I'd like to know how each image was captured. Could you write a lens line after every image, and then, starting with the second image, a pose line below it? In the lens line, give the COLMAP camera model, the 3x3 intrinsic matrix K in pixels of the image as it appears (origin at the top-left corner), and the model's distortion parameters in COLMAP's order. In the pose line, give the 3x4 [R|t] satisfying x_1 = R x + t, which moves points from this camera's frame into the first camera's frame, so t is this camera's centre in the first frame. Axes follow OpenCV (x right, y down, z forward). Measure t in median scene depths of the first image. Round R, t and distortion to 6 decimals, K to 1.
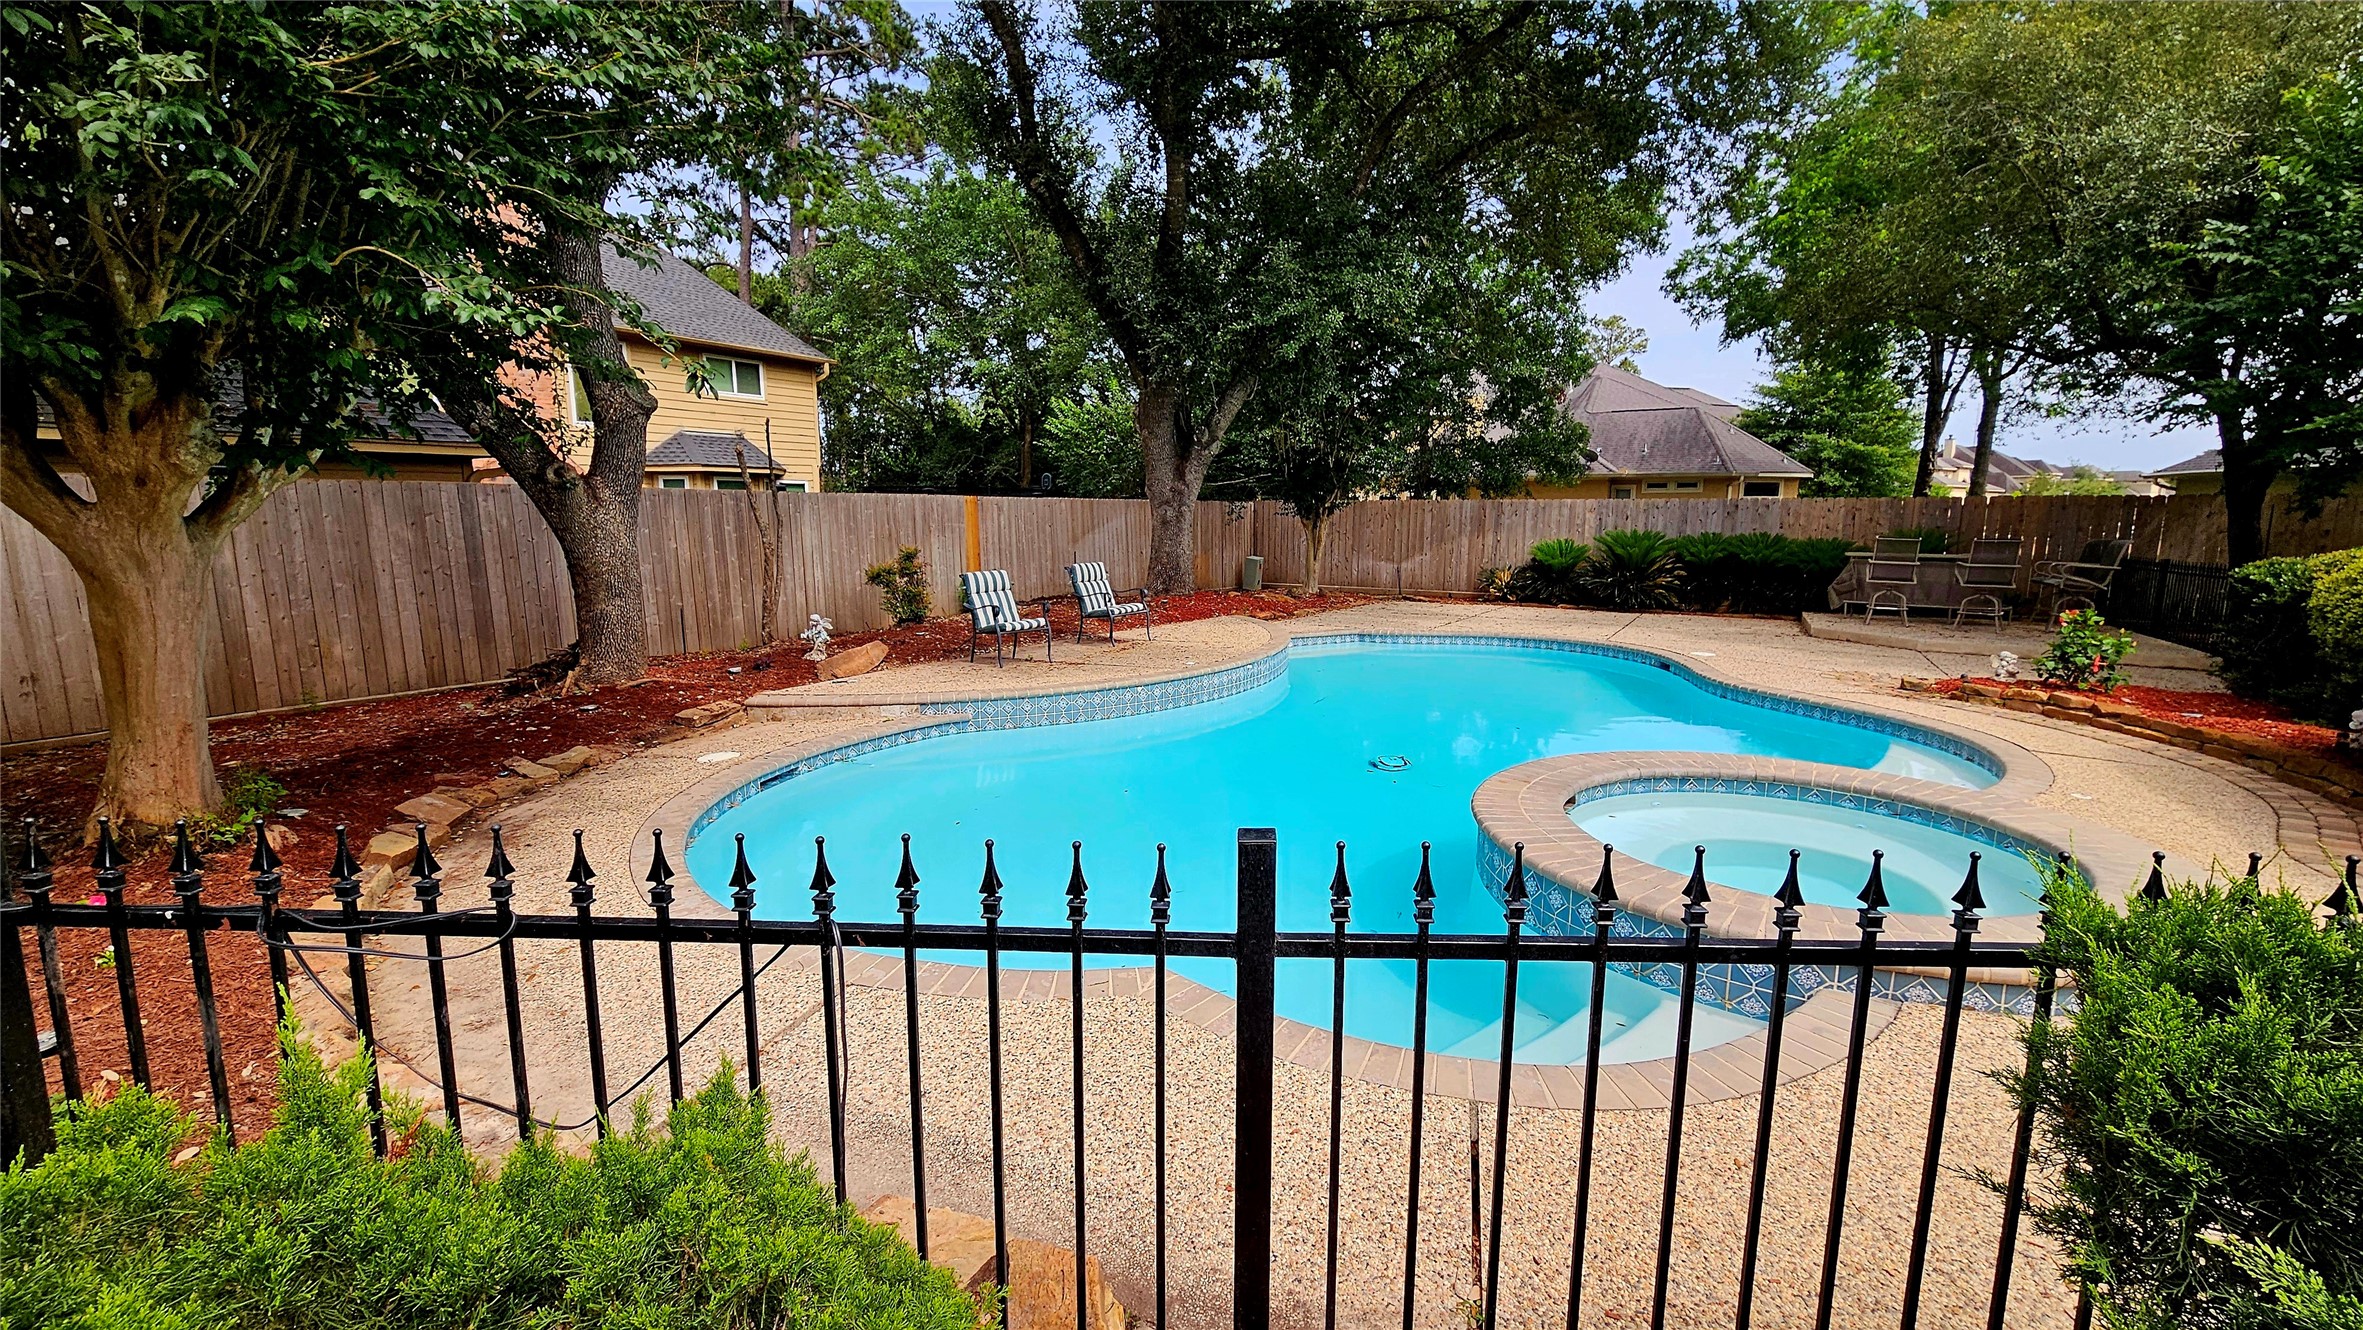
lens RADIAL K [[958.4, 0, 1180.6], [0, 958.4, 667.2], [0, 0, 1]] dist [-0.002221, -0.001055]
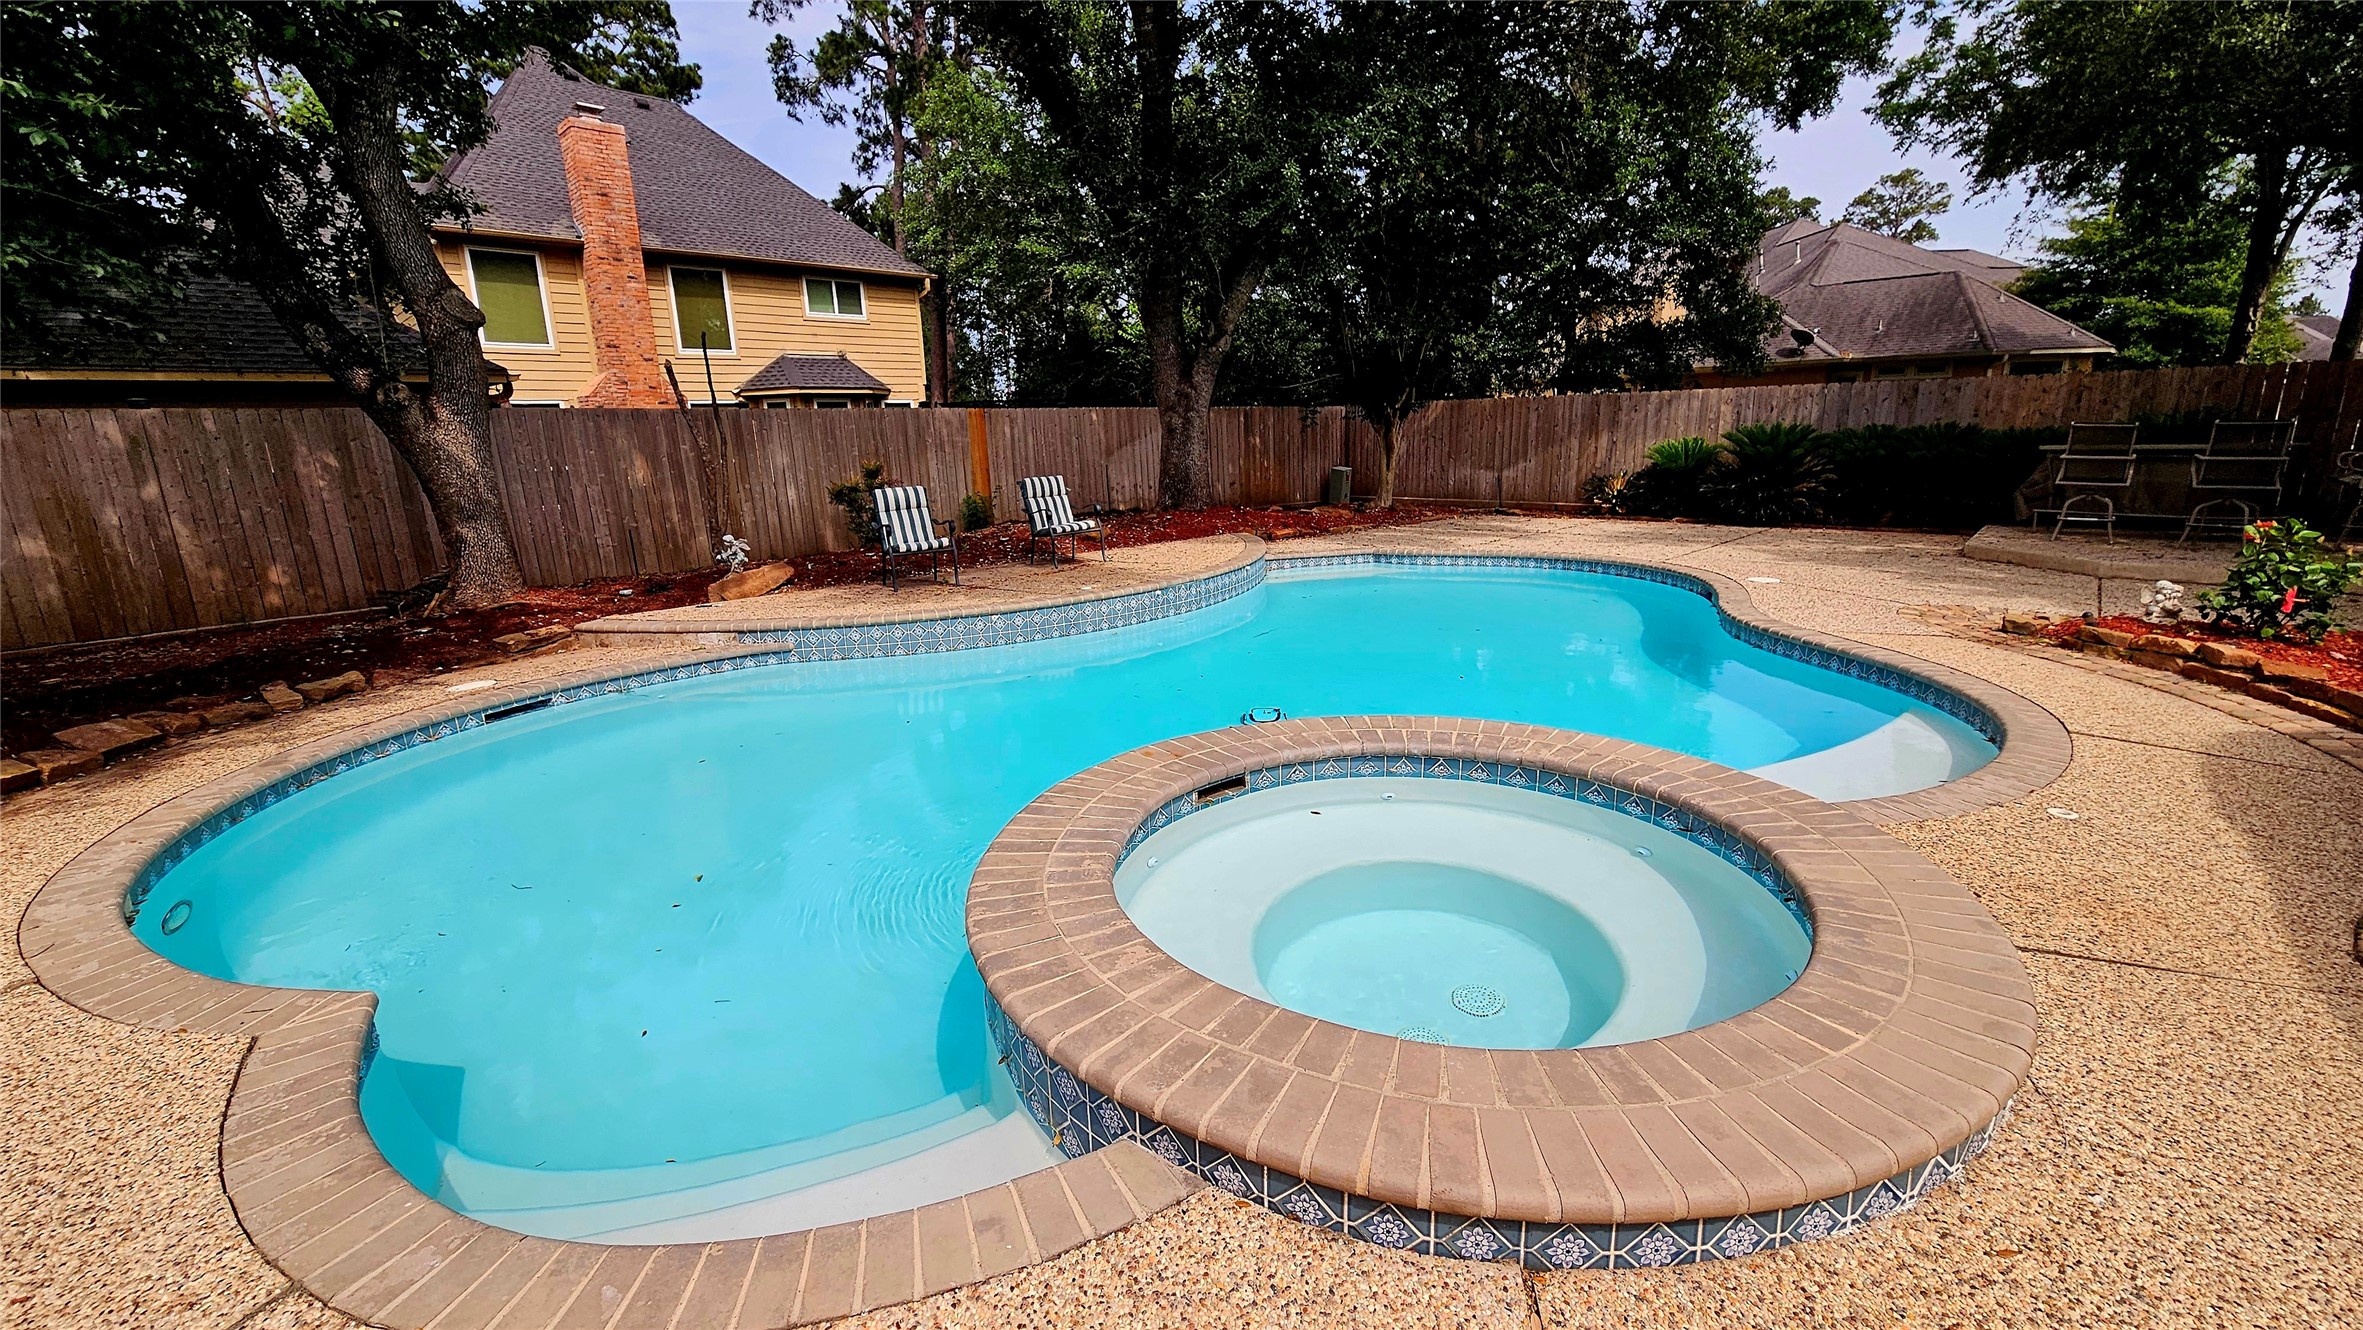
lens RADIAL K [[958.4, 0, 1184.4], [0, 958.4, 666.4], [0, 0, 1]] dist [-0.002221, -0.001055]
pose [[0.976697, 0.024104, -0.213266, 0.193362], [-0.005818, 0.996282, 0.085960, -0.005959], [0.214545, -0.082716, 0.973205, 0.098667]]
